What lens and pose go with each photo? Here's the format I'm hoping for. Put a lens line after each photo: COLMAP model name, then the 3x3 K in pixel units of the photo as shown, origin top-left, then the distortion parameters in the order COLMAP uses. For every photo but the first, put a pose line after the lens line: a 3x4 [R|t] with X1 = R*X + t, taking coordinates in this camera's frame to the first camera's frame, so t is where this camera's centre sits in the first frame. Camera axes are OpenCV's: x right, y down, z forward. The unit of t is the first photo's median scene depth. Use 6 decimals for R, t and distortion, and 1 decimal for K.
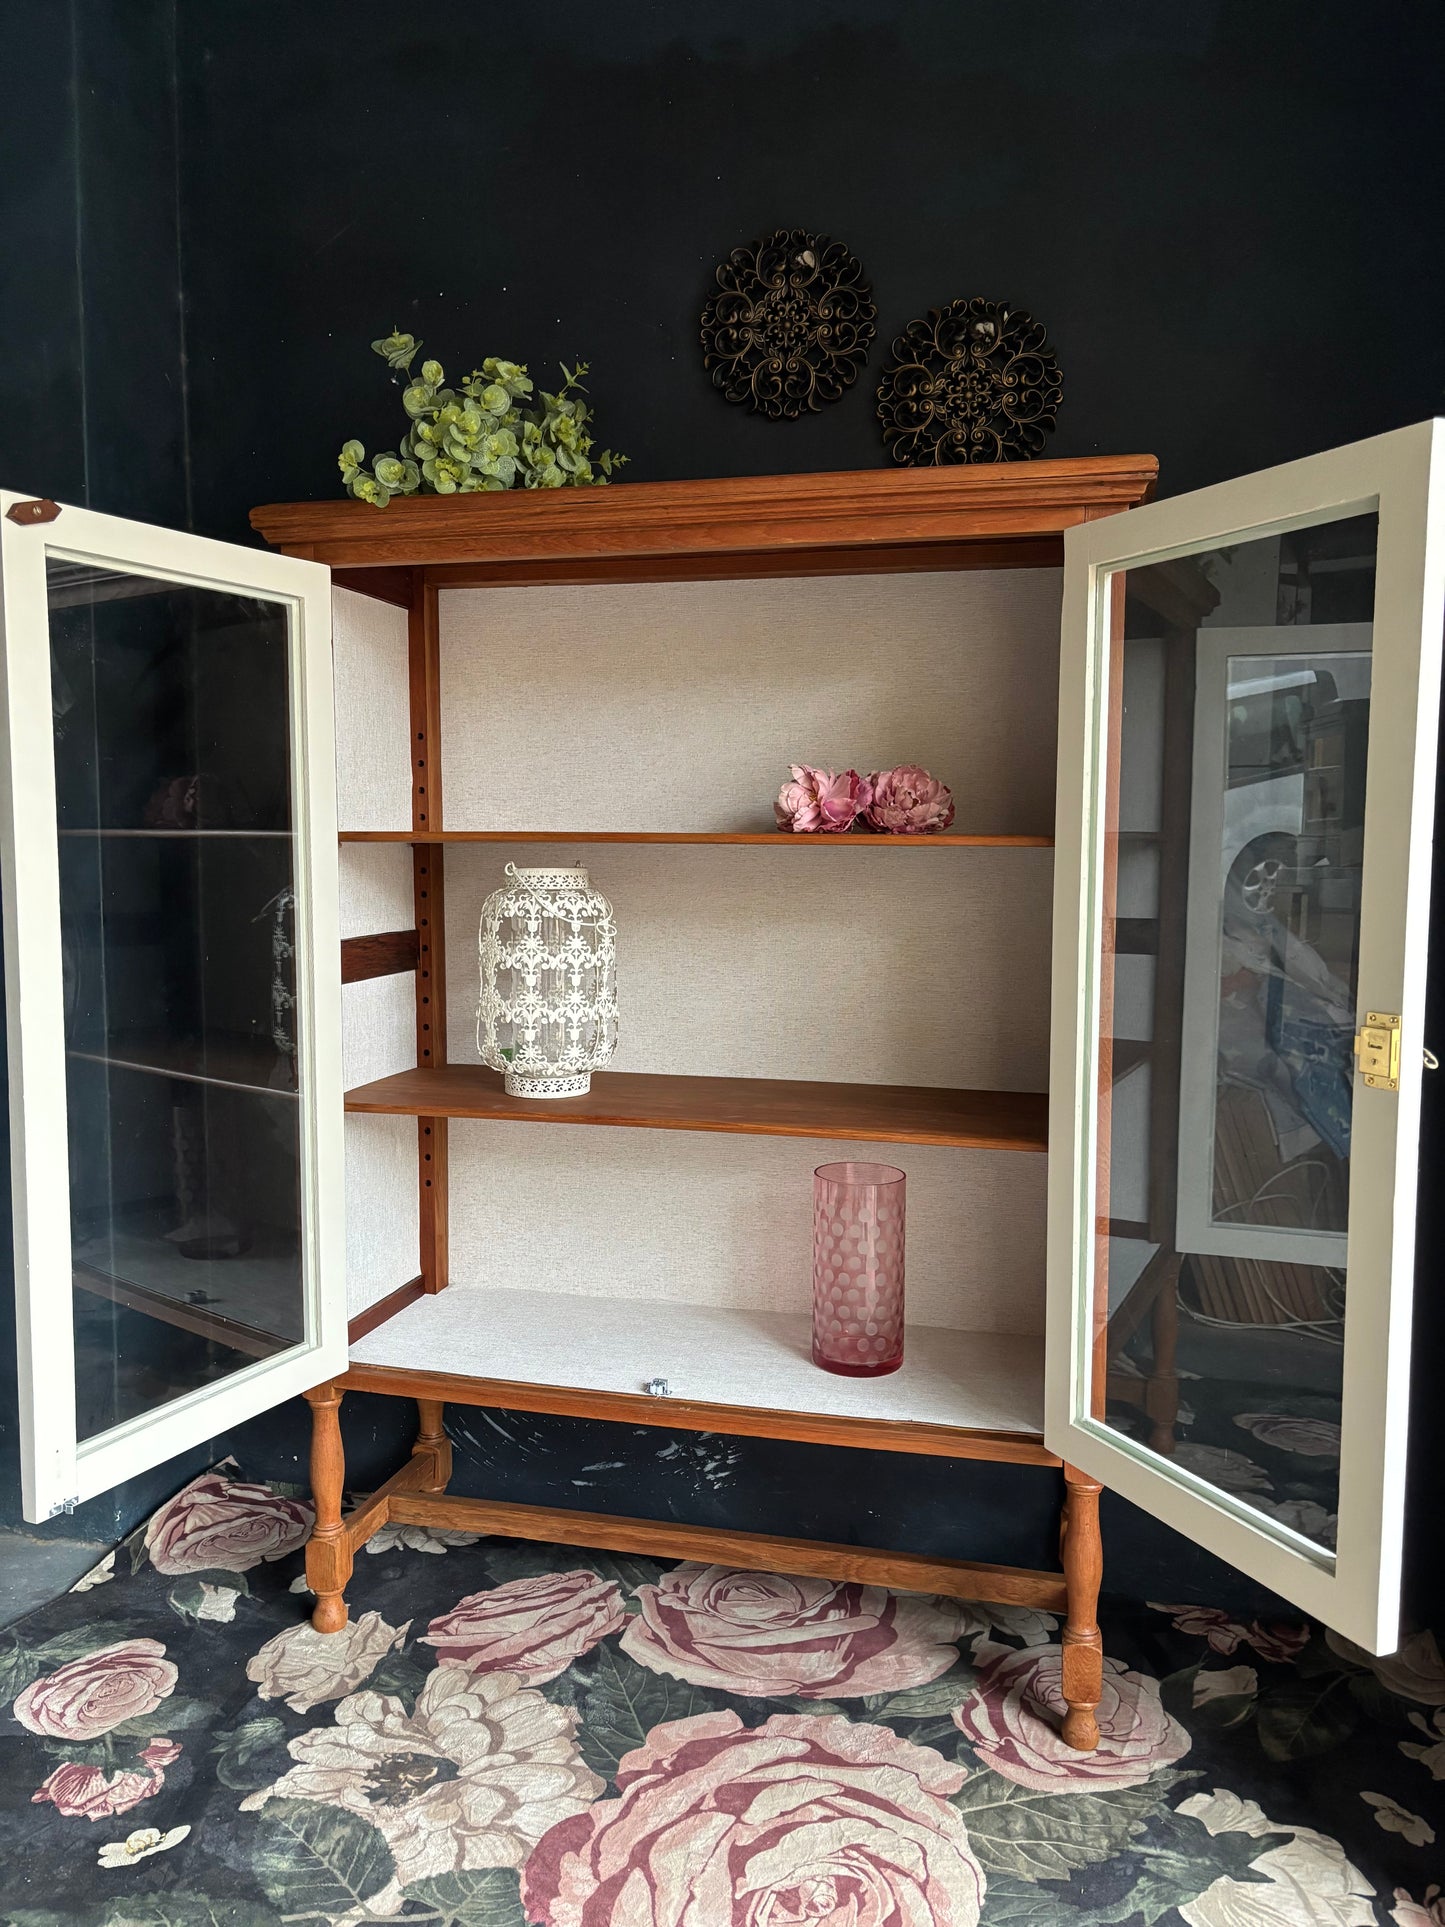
lens RADIAL K [[1451.4, 0, 712.1], [0, 1451.4, 962.8], [0, 0, 1]] dist [0.074762, -0.088892]
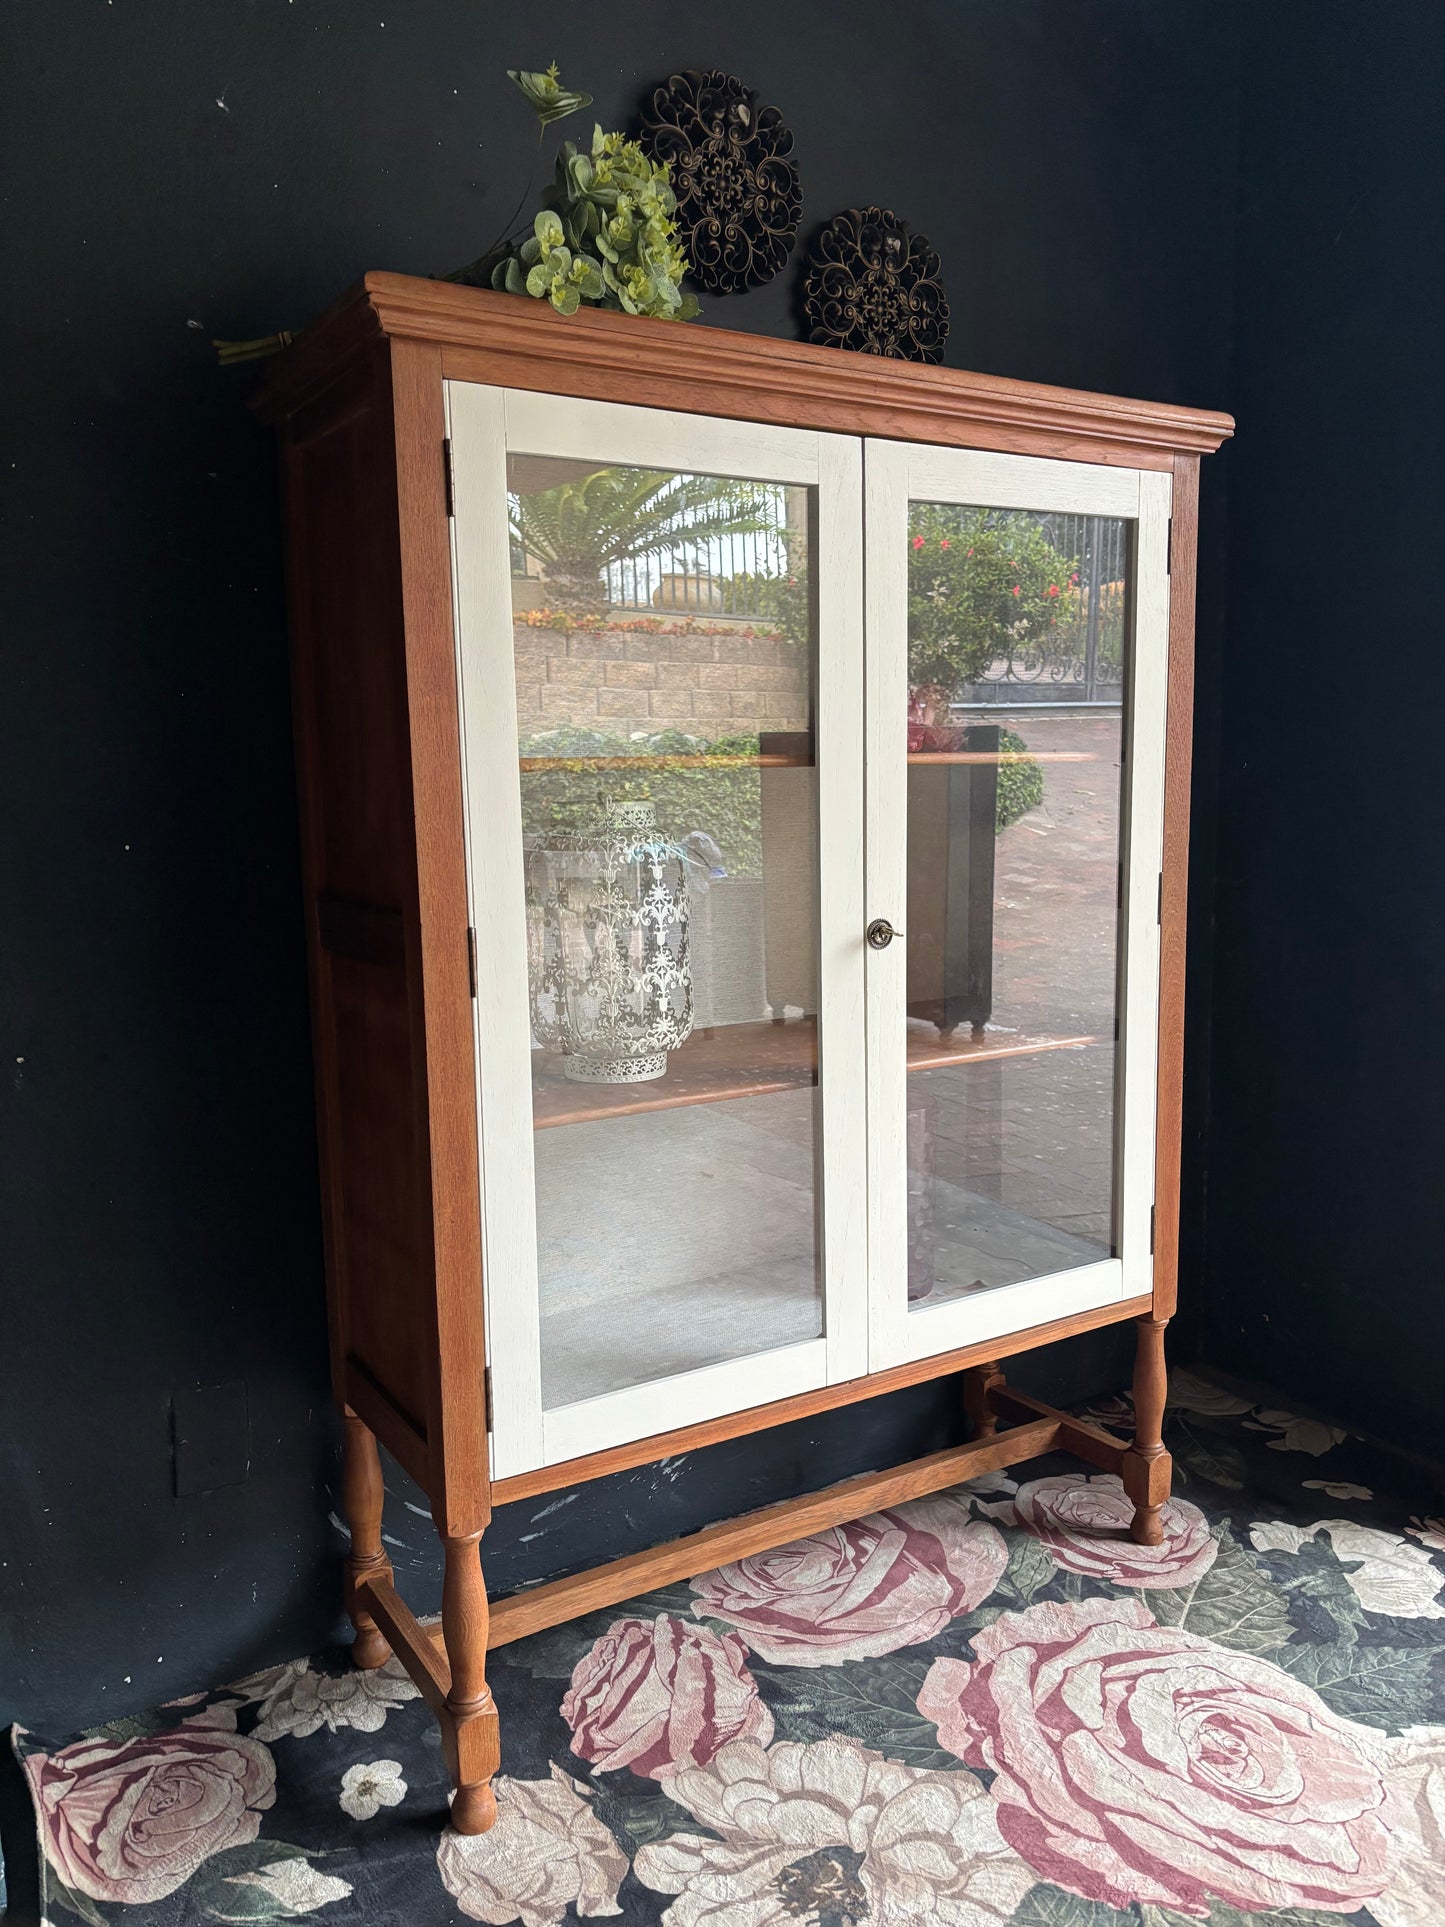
lens RADIAL K [[1451.4, 0, 729.4], [0, 1451.4, 967.4], [0, 0, 1]] dist [0.074762, -0.088892]
pose [[0.687874, -0.115453, 0.716589, -0.690537], [0.079414, 0.993313, 0.083806, -0.037474], [-0.721473, -0.000741, 0.692442, 0.402552]]
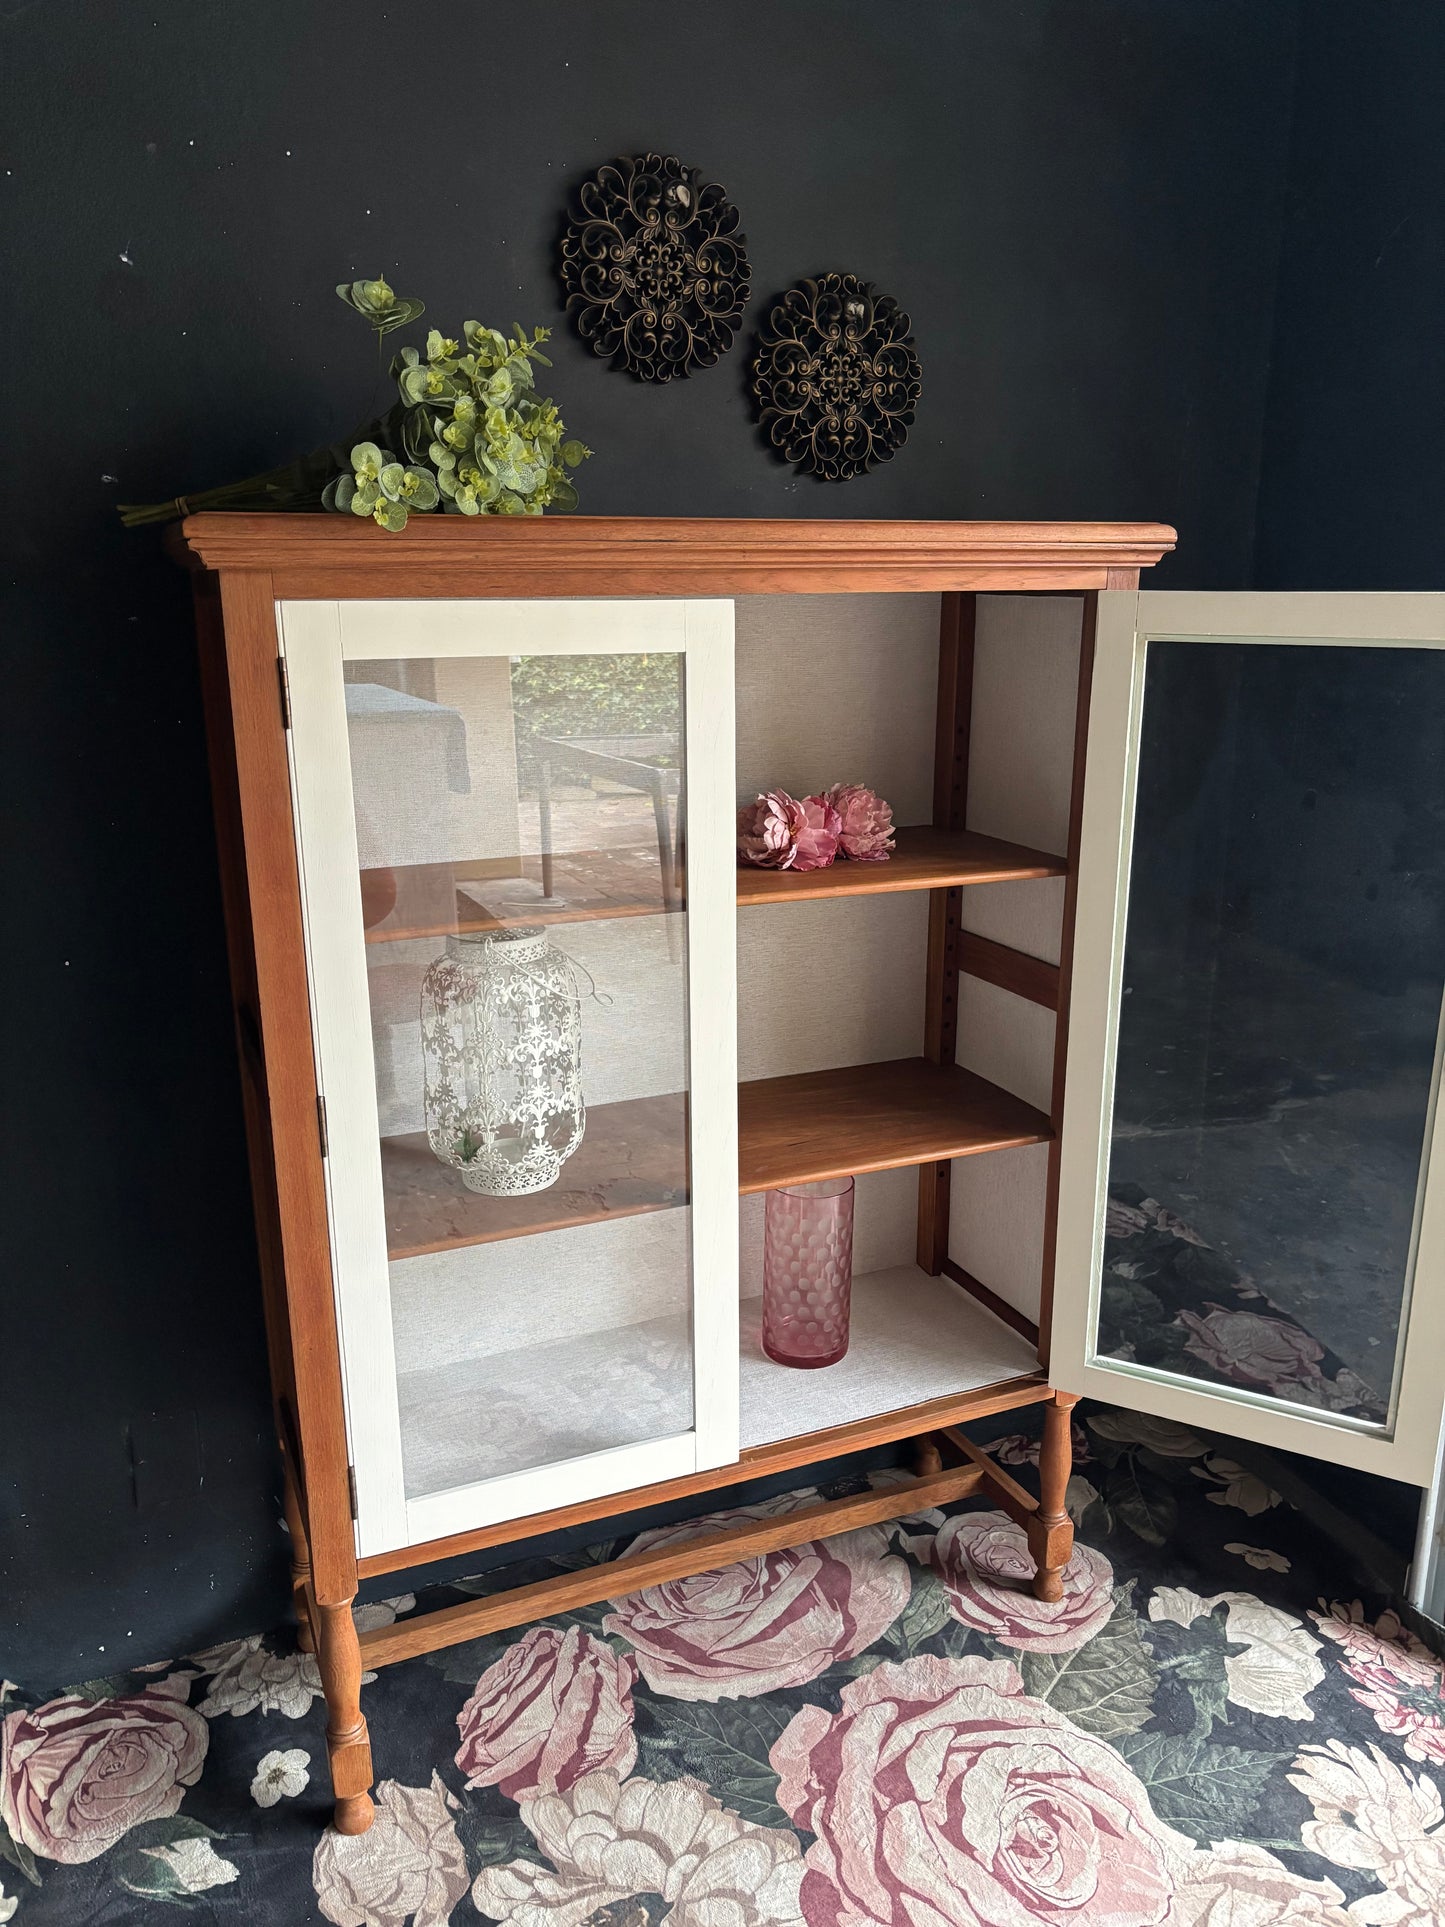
lens RADIAL K [[1451.4, 0, 726.1], [0, 1451.4, 968.3], [0, 0, 1]] dist [0.074762, -0.088892]
pose [[0.790111, -0.169806, 0.588974, -0.539203], [0.057912, 0.977244, 0.204058, -0.220381], [-0.610222, -0.127120, 0.781965, 0.257012]]
